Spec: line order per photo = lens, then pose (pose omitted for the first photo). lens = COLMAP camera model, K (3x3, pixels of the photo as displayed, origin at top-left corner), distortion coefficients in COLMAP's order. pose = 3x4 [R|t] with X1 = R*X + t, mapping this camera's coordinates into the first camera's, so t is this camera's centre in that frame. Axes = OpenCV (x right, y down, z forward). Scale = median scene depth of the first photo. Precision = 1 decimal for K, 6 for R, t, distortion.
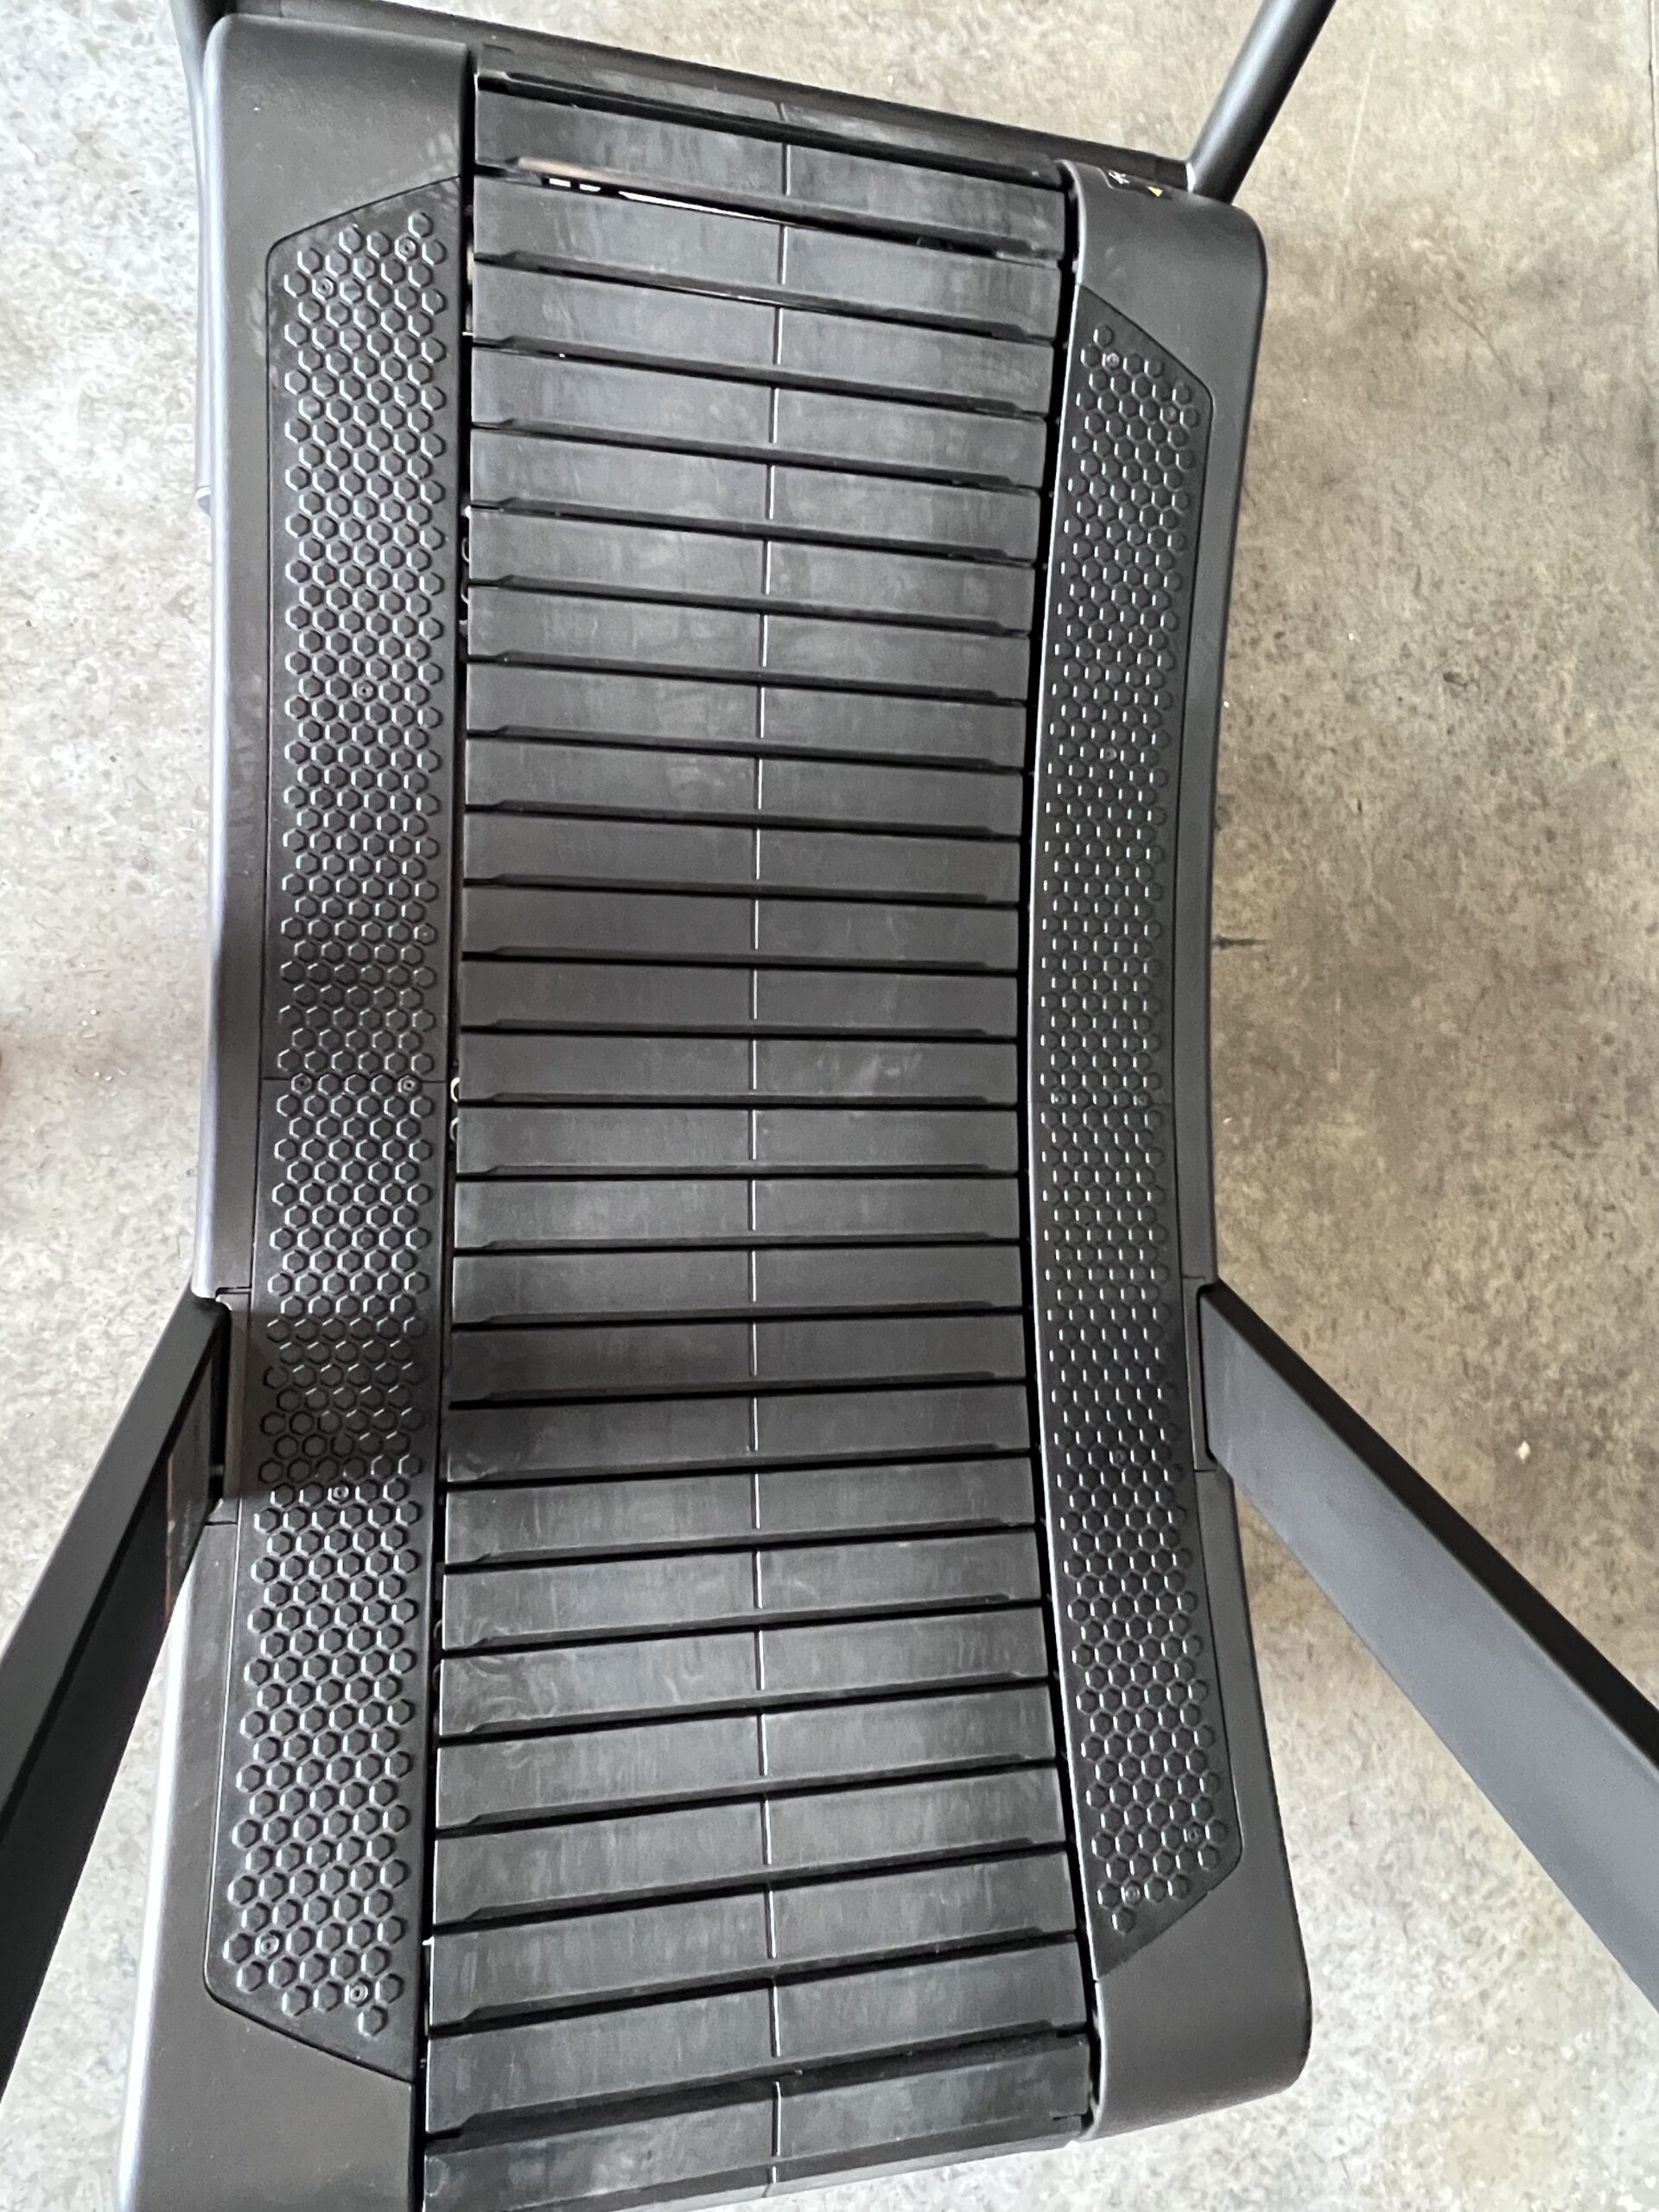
lens RADIAL K [[1292.1, 0, 813.9], [0, 1292.1, 1078.0], [0, 0, 1]] dist [-0.003393, -0.000287]
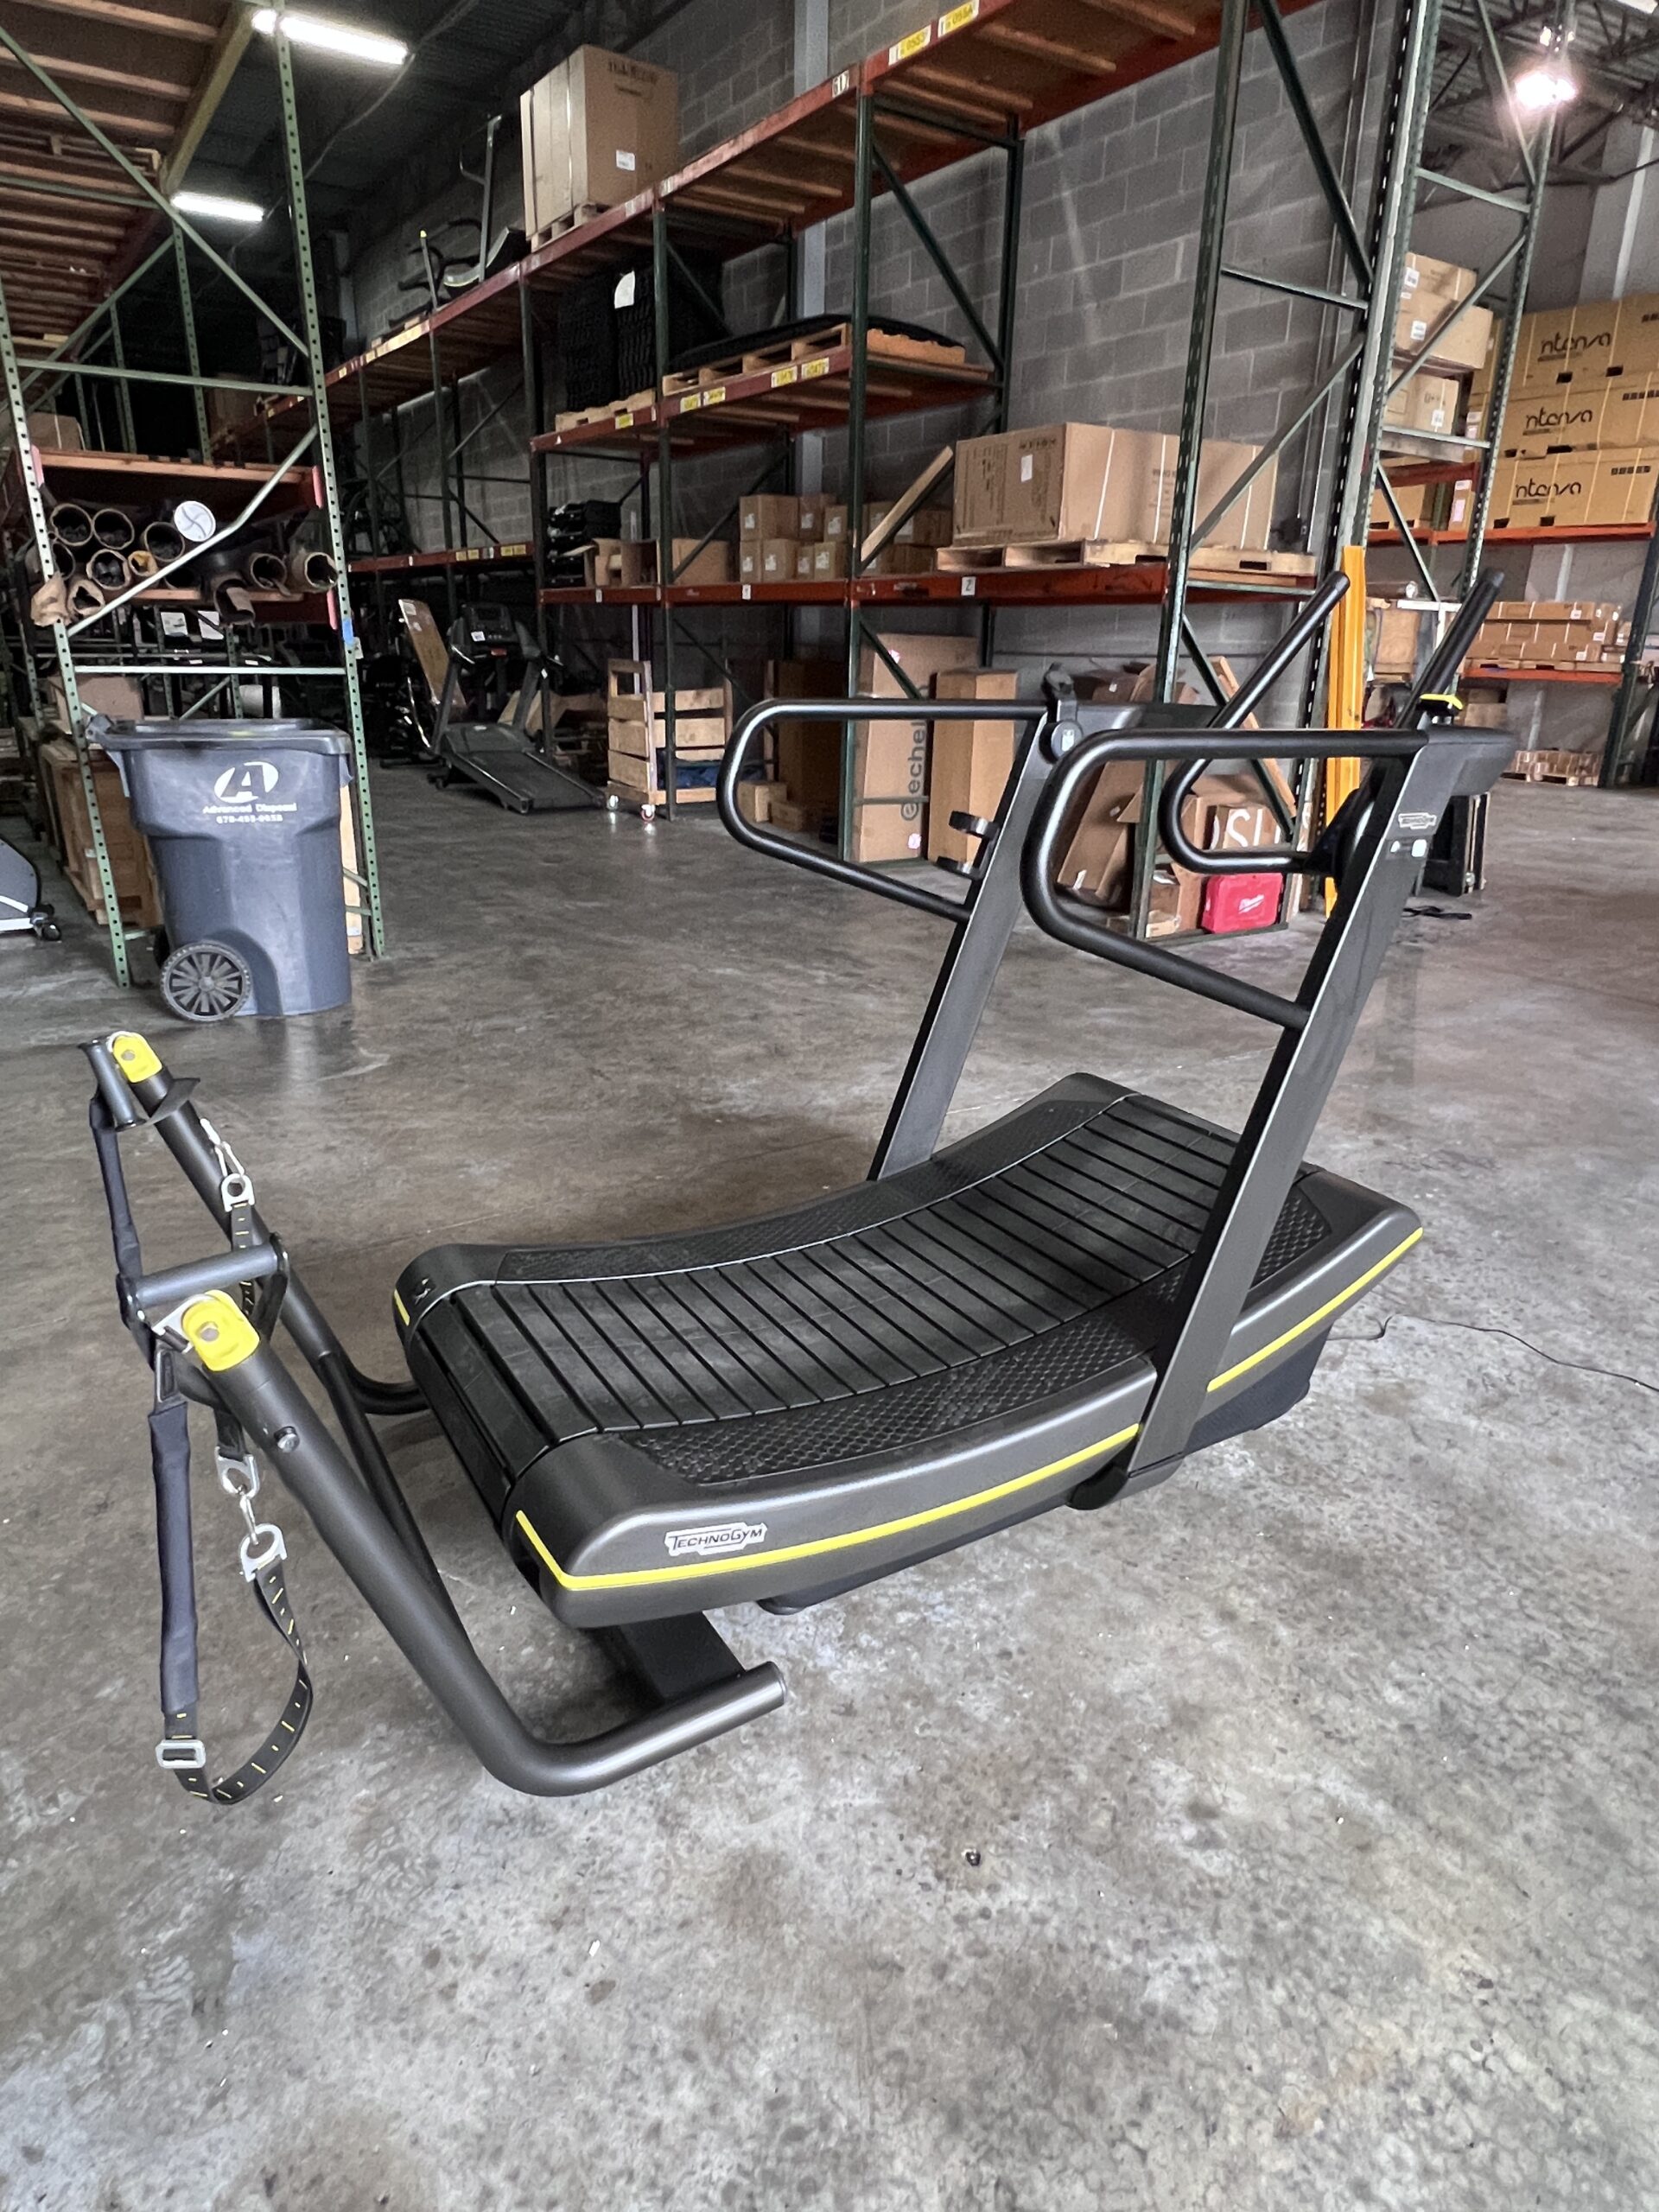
lens RADIAL K [[1291.3, 0, 836.5], [0, 1291.3, 1096.7], [0, 0, 1]] dist [-0.000231, -0.002203]
pose [[-0.514979, -0.497330, 0.698183, -1.126592], [0.843538, -0.149165, 0.515939, -0.994847], [-0.152447, 0.854642, 0.496334, -0.263853]]
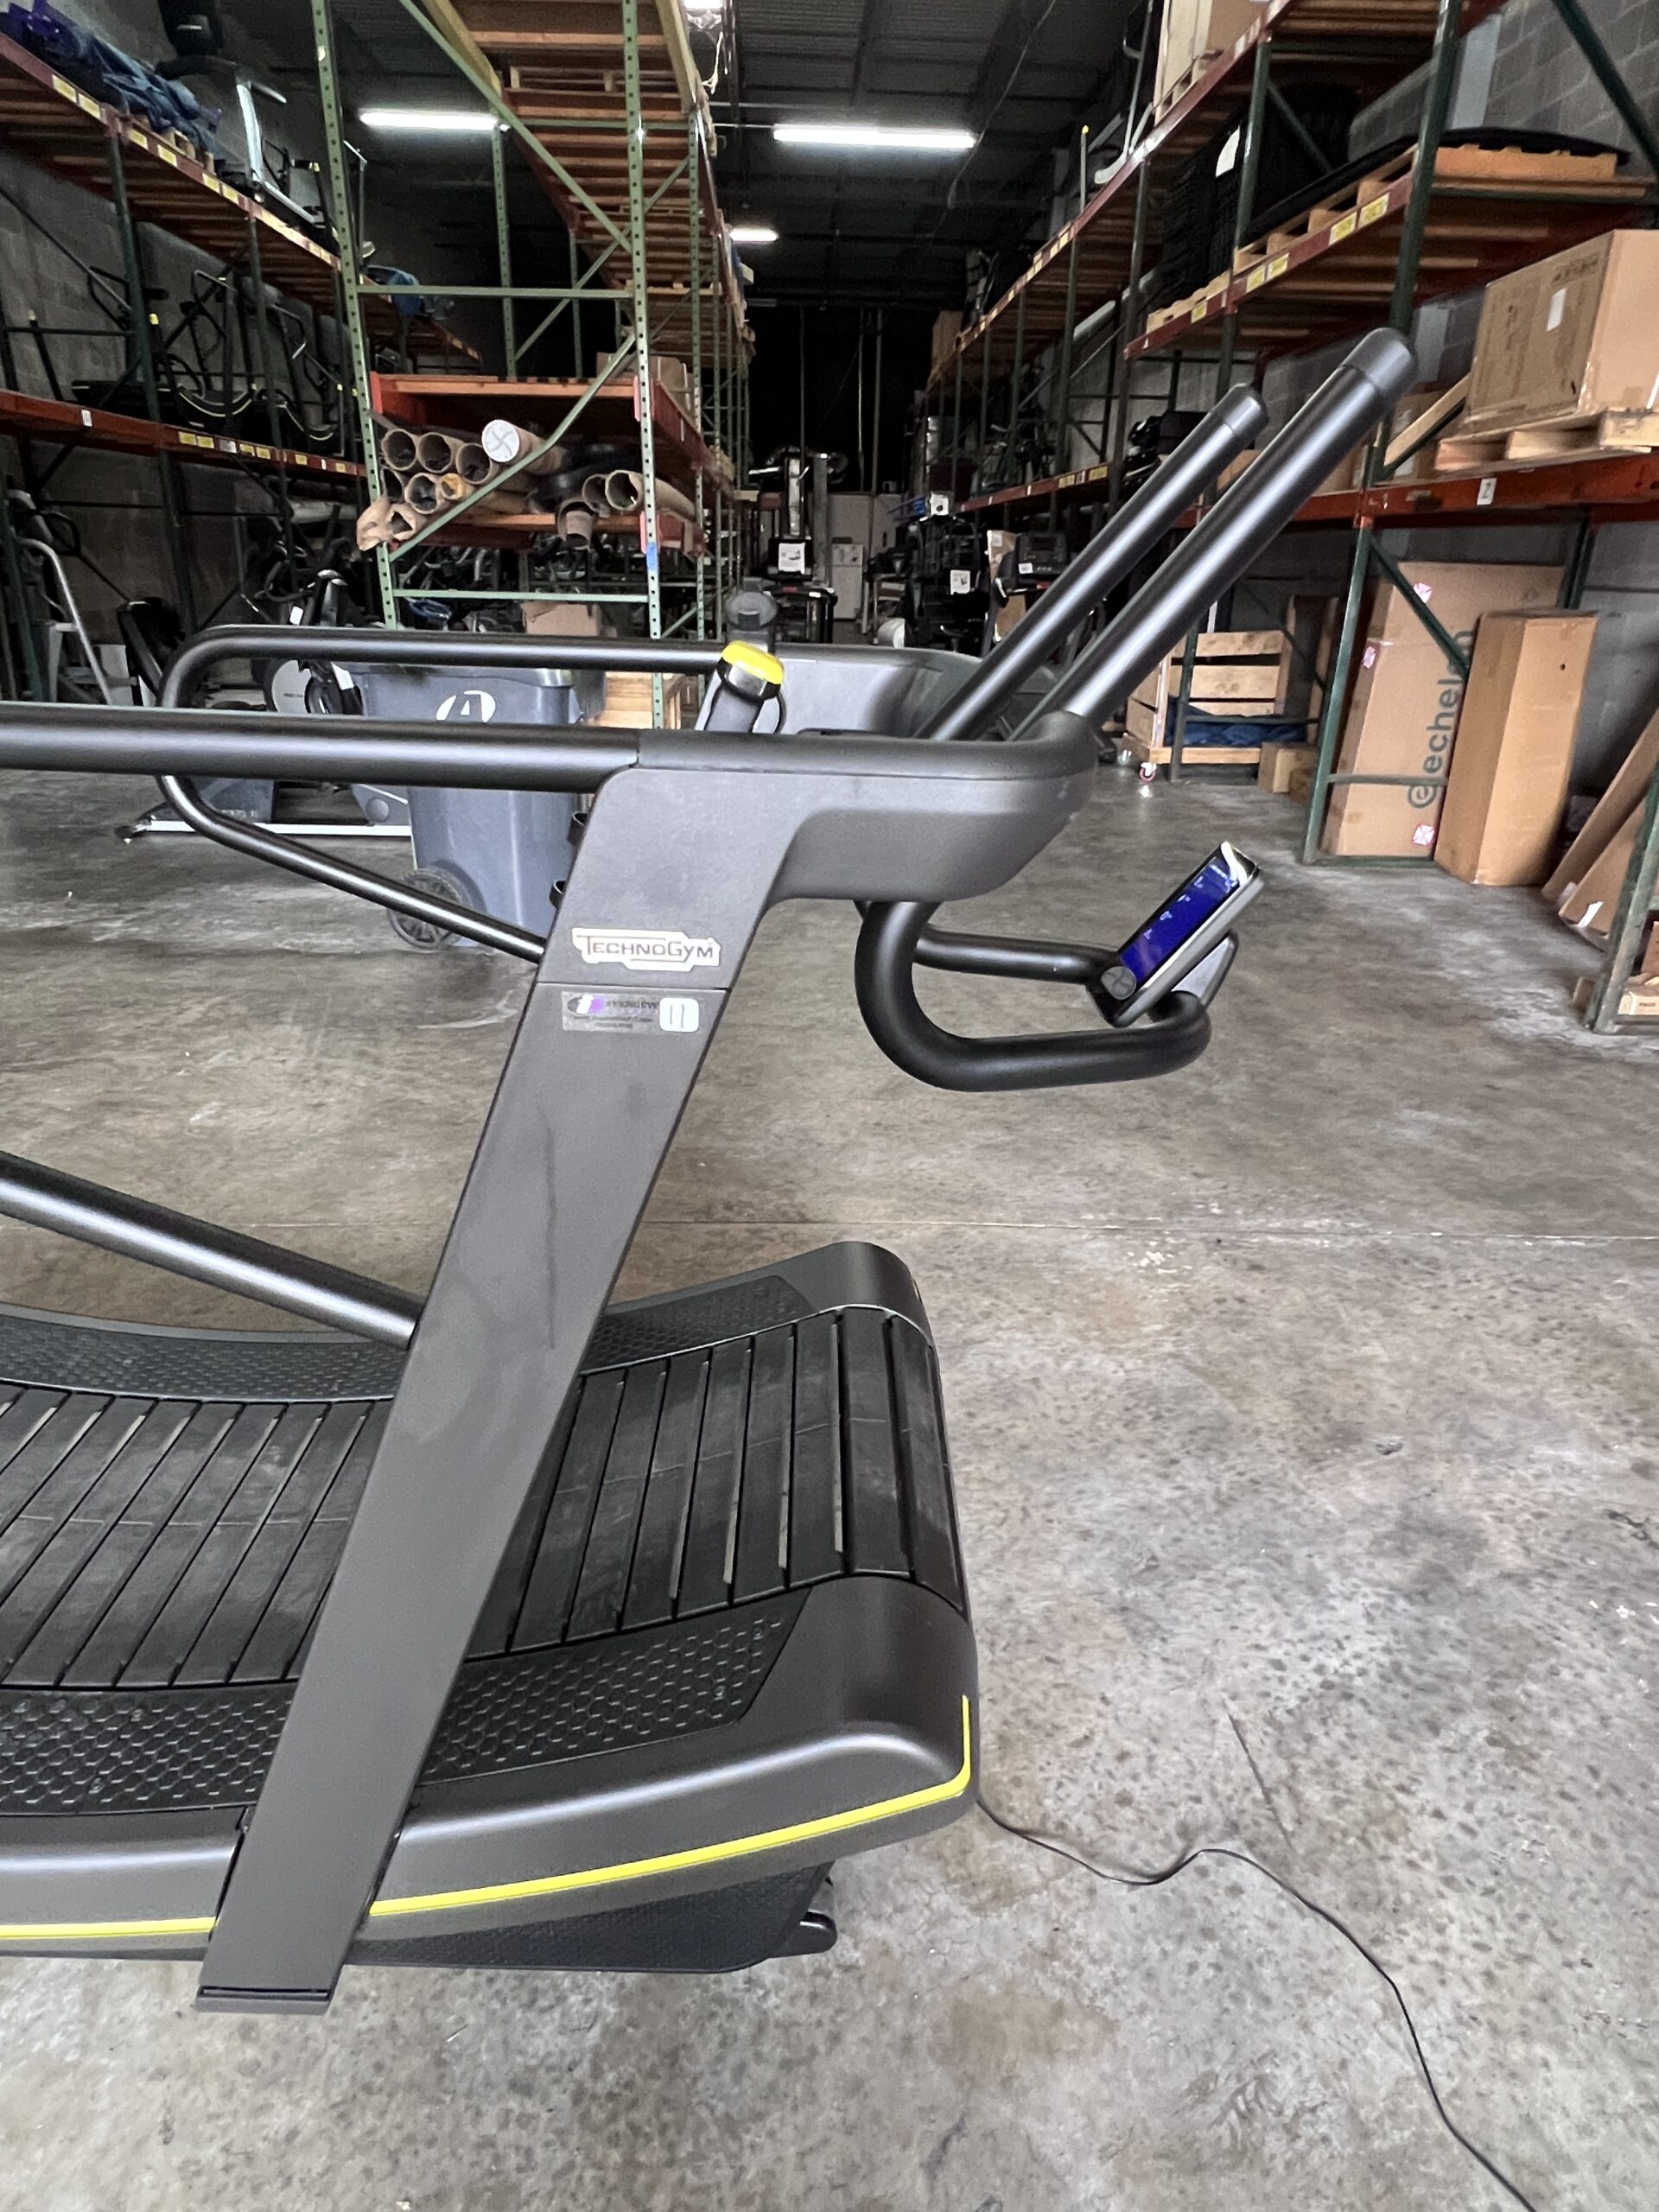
lens RADIAL K [[1291.9, 0, 824.4], [0, 1291.9, 1099.6], [0, 0, 1]] dist [-0.002090, 0.000111]
pose [[-0.005709, -0.583289, 0.812245, -0.804098], [0.999303, 0.026640, 0.026154, 0.509478], [-0.036894, 0.811828, 0.582730, -0.200567]]
